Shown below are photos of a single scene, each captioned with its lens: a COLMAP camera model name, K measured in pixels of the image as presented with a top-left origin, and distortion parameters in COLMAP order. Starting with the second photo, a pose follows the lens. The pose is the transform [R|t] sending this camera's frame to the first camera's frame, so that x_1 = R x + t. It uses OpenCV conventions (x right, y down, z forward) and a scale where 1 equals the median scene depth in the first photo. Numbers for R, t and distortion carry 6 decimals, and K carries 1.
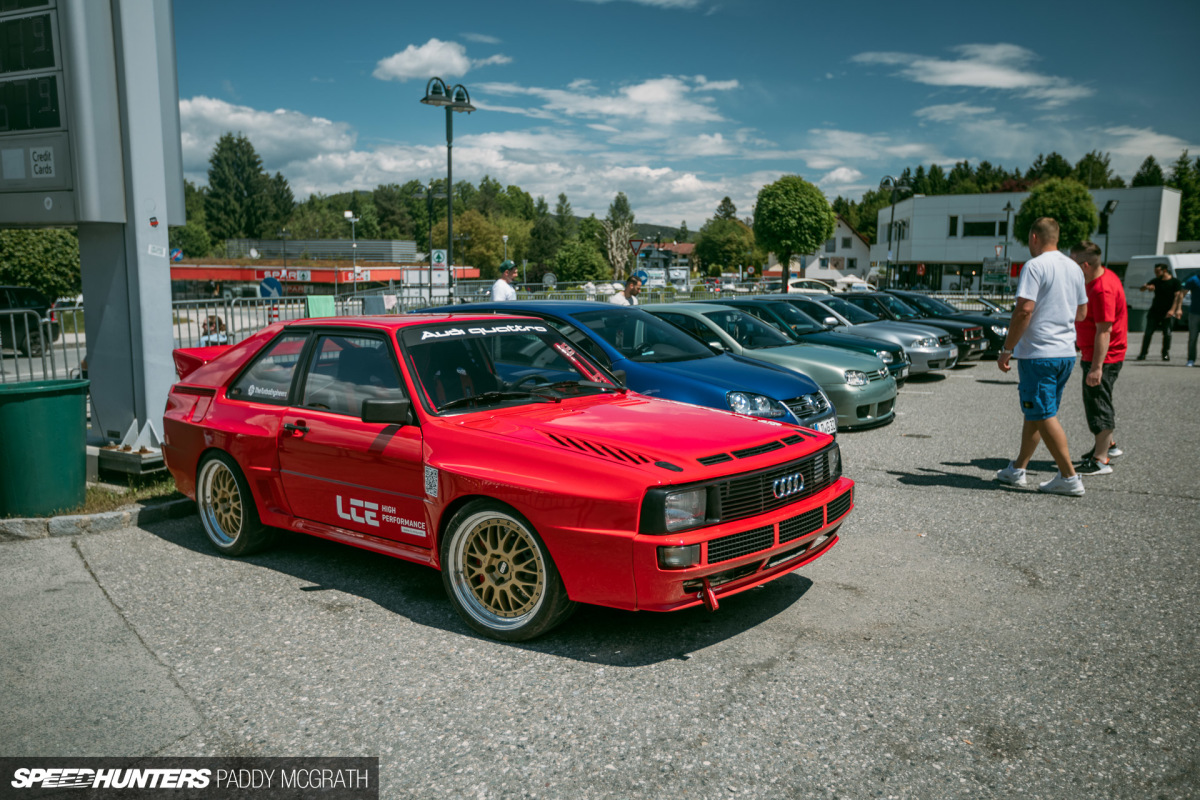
lens RADIAL K [[1011.3, 0, 593.2], [0, 1011.3, 406.0], [0, 0, 1]] dist [0.029924, 0.000855]
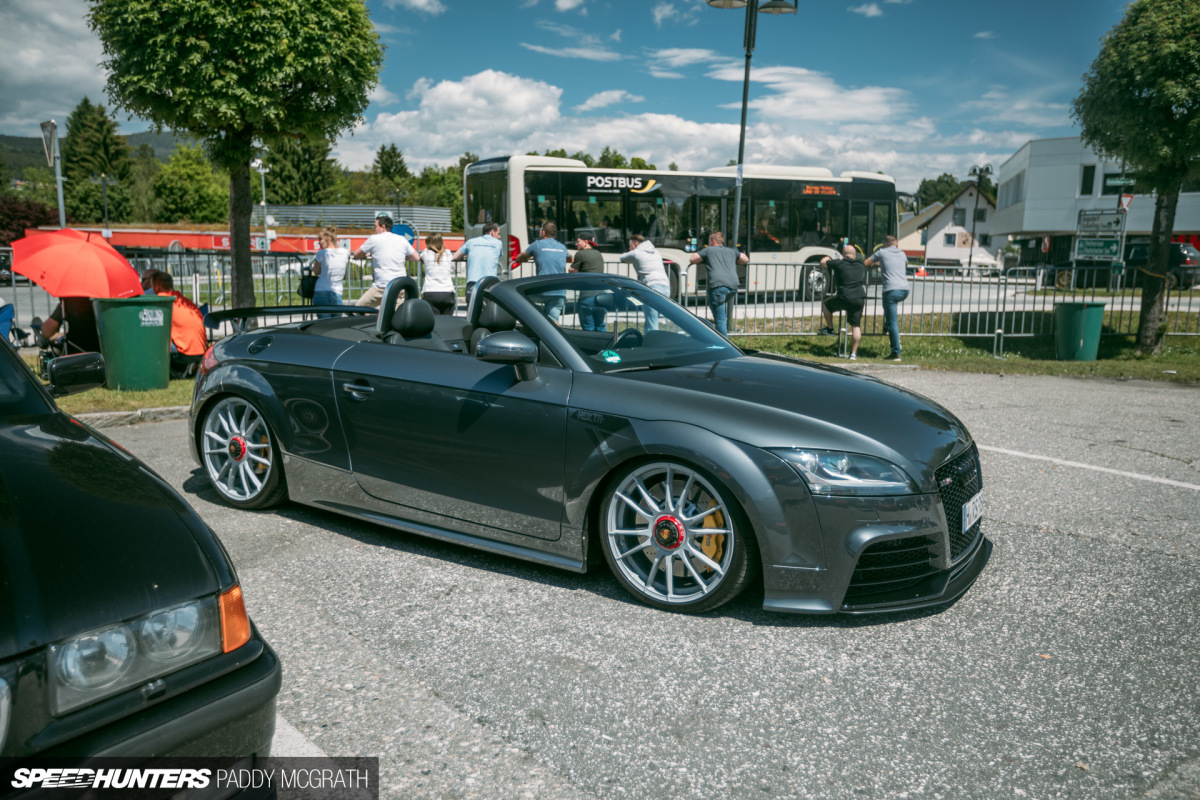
lens RADIAL K [[955.4, 0, 601.9], [0, 955.4, 387.8], [0, 0, 1]] dist [0.001721, -0.003304]
pose [[0.981628, 0.041036, -0.186340, 0.097212], [-0.039670, 0.999152, 0.011051, -0.020219], [0.186636, -0.003455, 0.982423, 0.191721]]
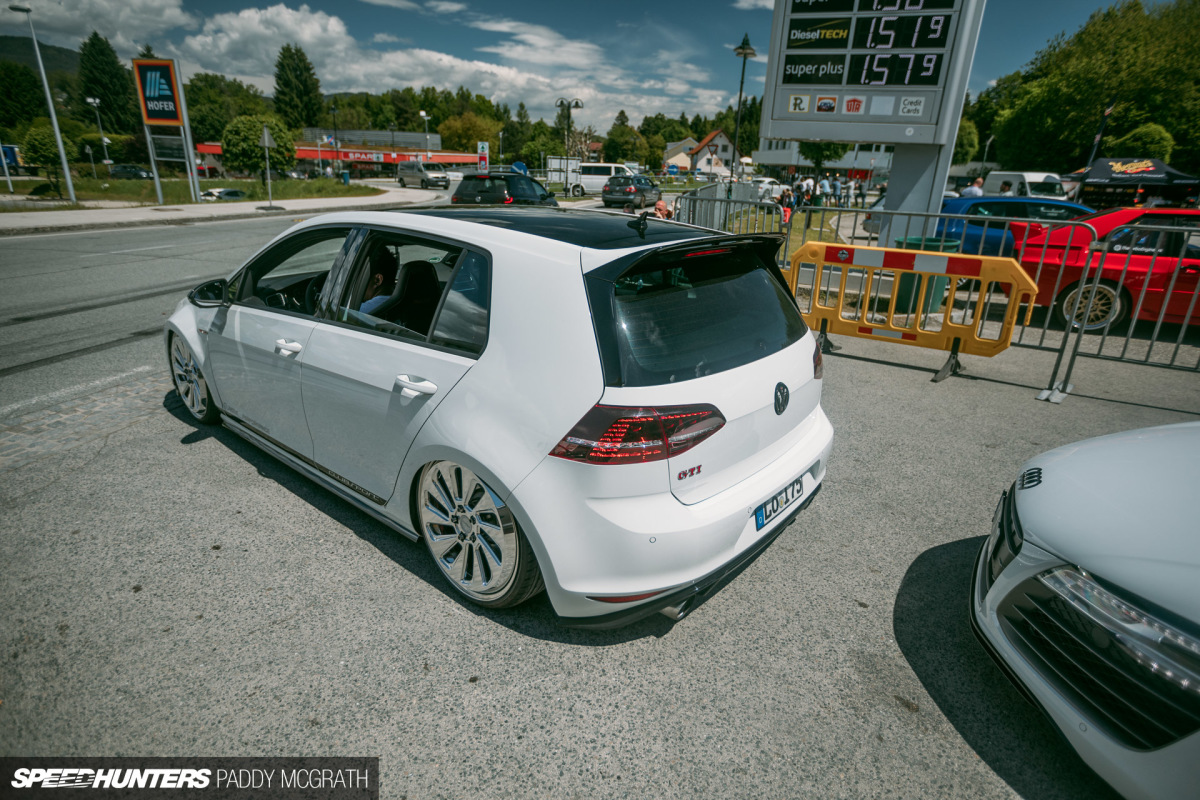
lens RADIAL K [[650.9, 0, 603.9], [0, 650.9, 412.9], [0, 0, 1]] dist [-0.018174, 0.002284]
pose [[0.988407, -0.017886, 0.150772, -0.079658], [-0.018105, 0.972066, 0.234010, 0.001327], [-0.150746, -0.234026, 0.960473, -0.006267]]
